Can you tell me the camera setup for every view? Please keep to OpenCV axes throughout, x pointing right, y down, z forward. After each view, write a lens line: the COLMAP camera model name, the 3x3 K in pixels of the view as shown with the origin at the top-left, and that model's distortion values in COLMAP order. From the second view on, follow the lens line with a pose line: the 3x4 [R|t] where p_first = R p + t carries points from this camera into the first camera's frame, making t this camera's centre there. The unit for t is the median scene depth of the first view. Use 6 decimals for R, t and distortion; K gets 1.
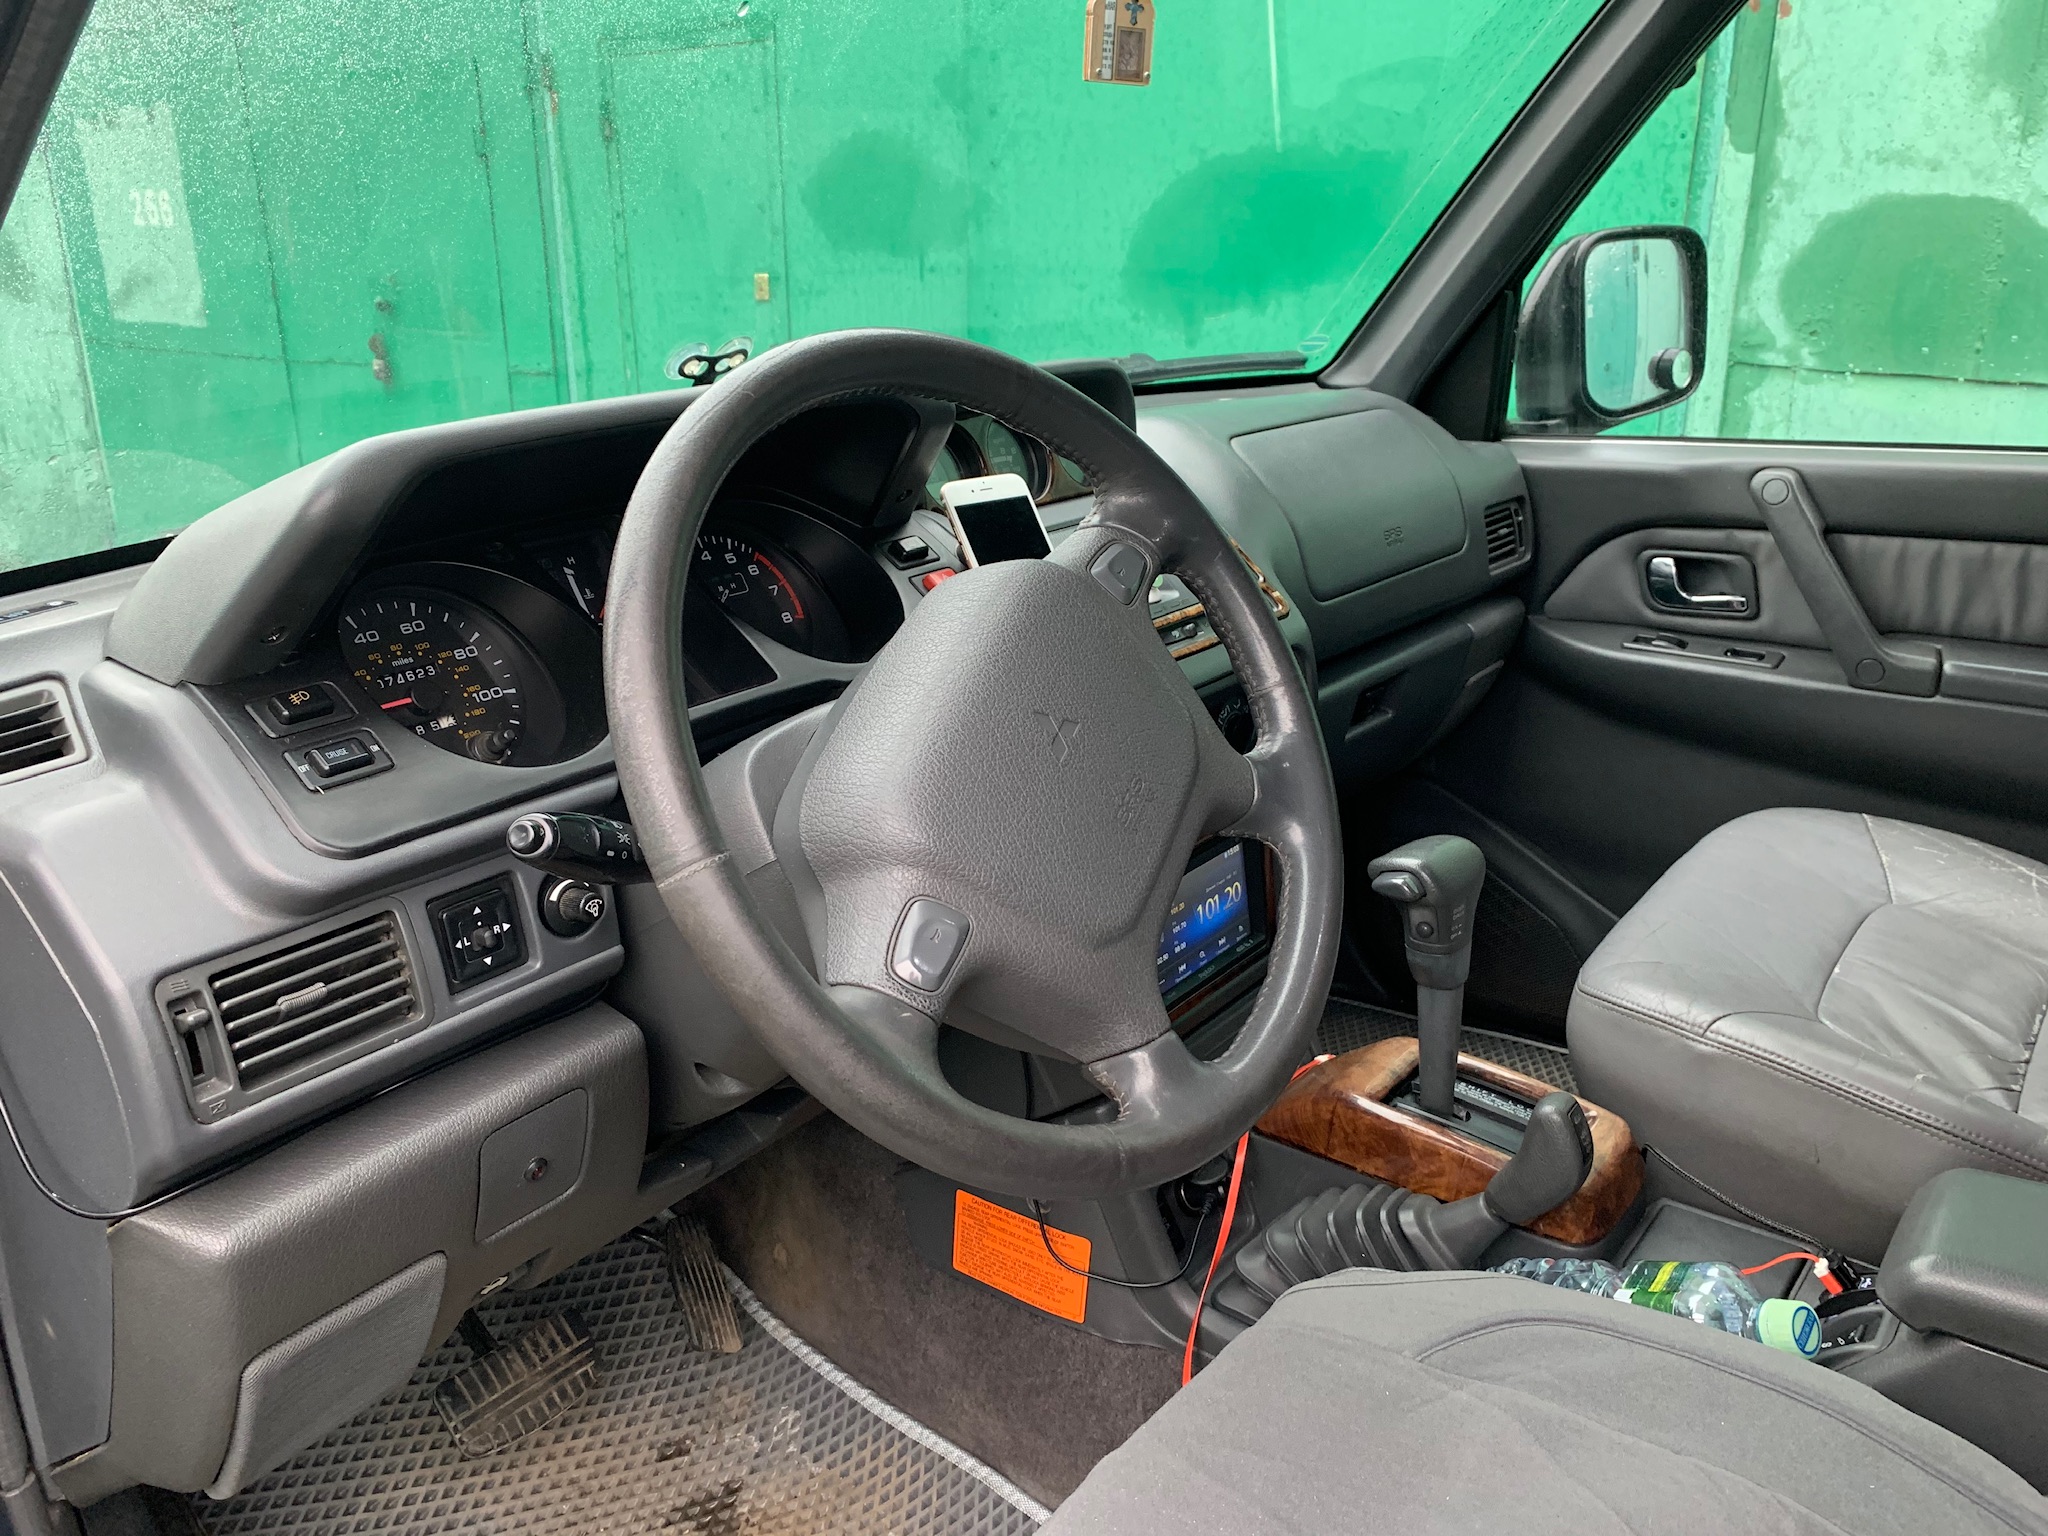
lens RADIAL K [[1552.7, 0, 1033.8], [0, 1552.7, 763.0], [0, 0, 1]] dist [0.017931, -0.024181]
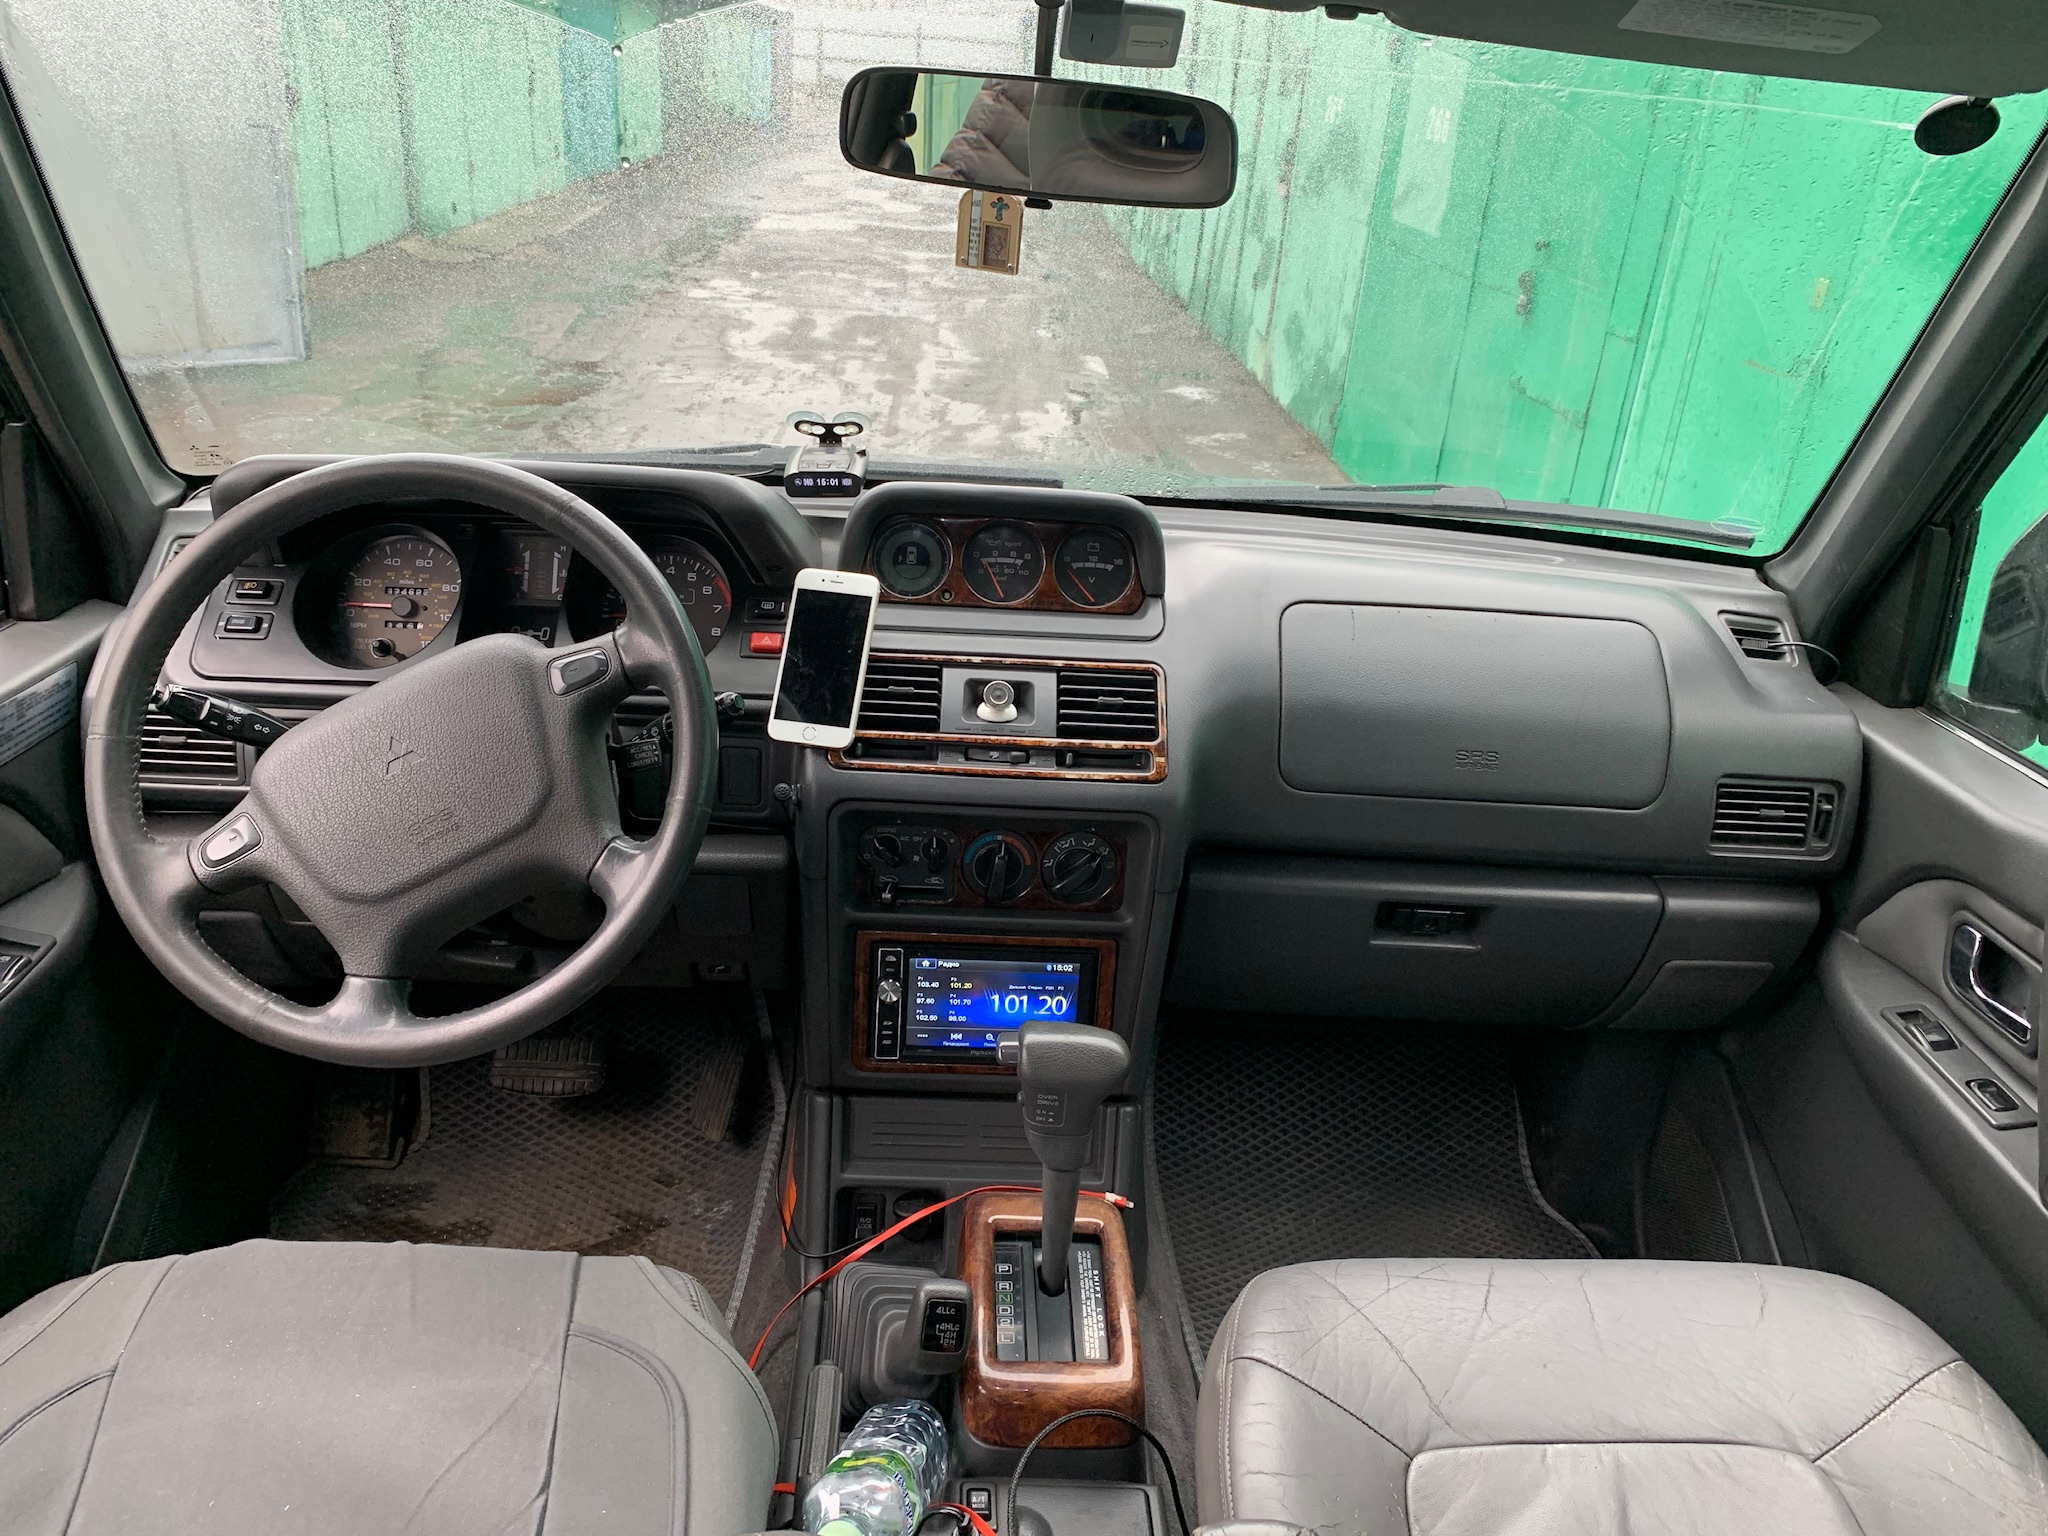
lens RADIAL K [[1552.7, 0, 1030.9], [0, 1552.7, 771.5], [0, 0, 1]] dist [0.017931, -0.024181]
pose [[0.648704, 0.365567, -0.667491, 0.603554], [-0.320011, 0.926796, 0.196576, -0.211052], [0.690490, 0.086085, 0.718201, 0.160143]]
